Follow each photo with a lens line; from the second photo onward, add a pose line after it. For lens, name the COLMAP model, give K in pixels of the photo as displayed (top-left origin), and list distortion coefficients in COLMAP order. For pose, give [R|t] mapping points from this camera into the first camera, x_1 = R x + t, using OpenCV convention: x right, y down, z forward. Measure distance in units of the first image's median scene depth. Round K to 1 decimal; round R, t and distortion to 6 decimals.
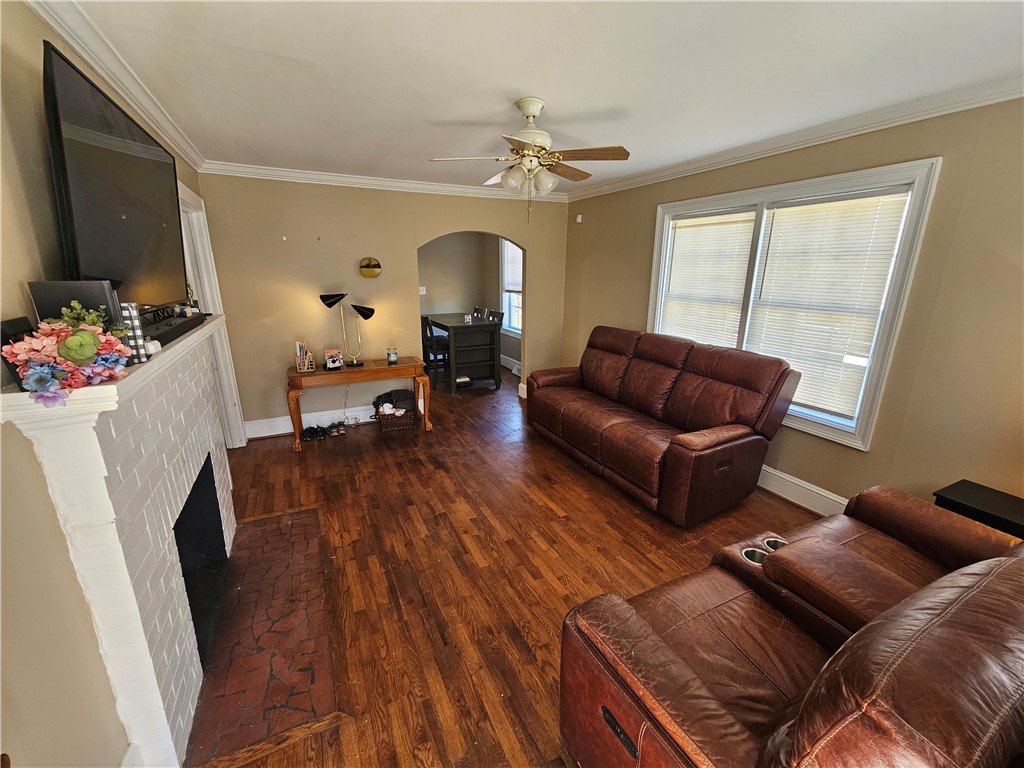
lens RADIAL K [[420.8, 0, 508.4], [0, 420.8, 387.0], [0, 0, 1]] dist [0.000702, -0.000494]
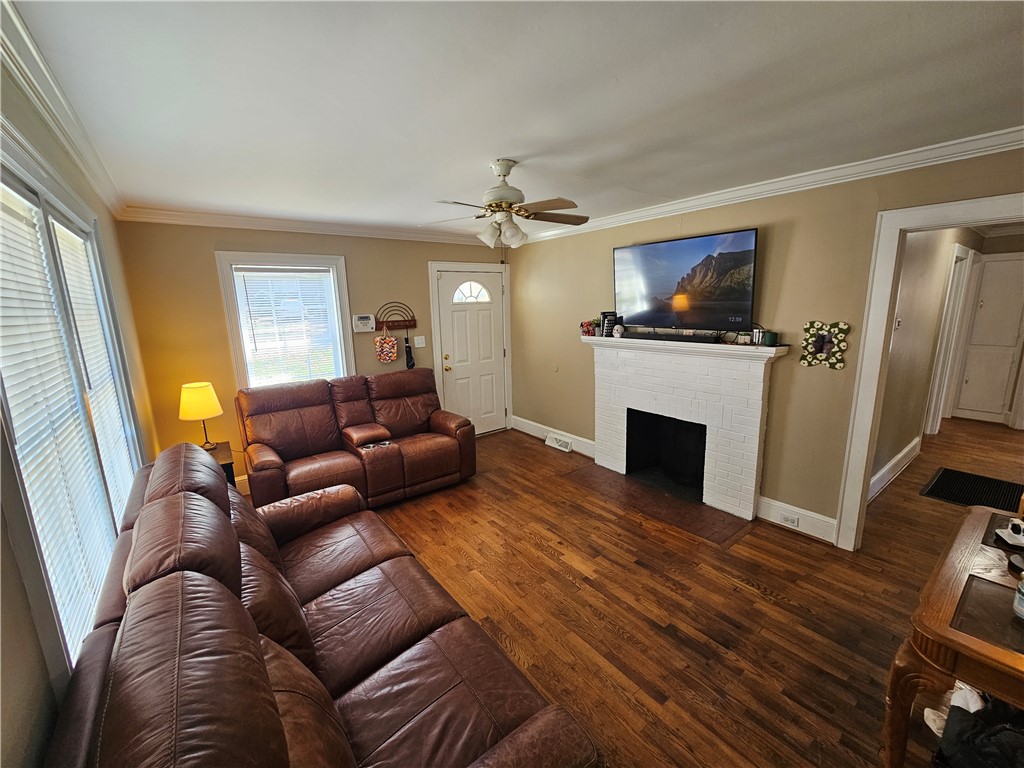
lens RADIAL K [[420.8, 0, 508.4], [0, 420.8, 387.0], [0, 0, 1]] dist [0.000702, -0.000494]
pose [[-0.981125, 0.058521, -0.184307, 0.187694], [-0.030658, 0.893980, 0.447057, -0.456503], [0.190929, 0.444269, -0.875312, 1.550352]]
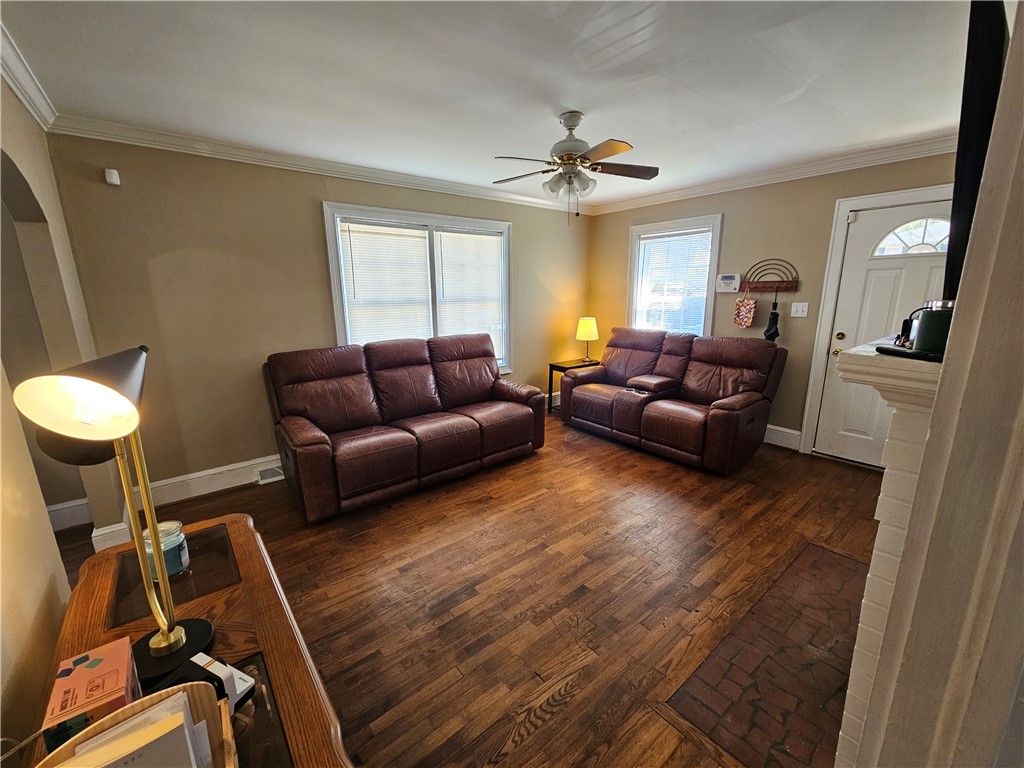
lens RADIAL K [[420.8, 0, 508.4], [0, 420.8, 387.0], [0, 0, 1]] dist [0.000702, -0.000494]
pose [[-0.226105, -0.225022, 0.947756, -0.790614], [0.271546, 0.919824, 0.283173, -0.270437], [-0.935489, 0.321386, -0.146873, 1.094870]]
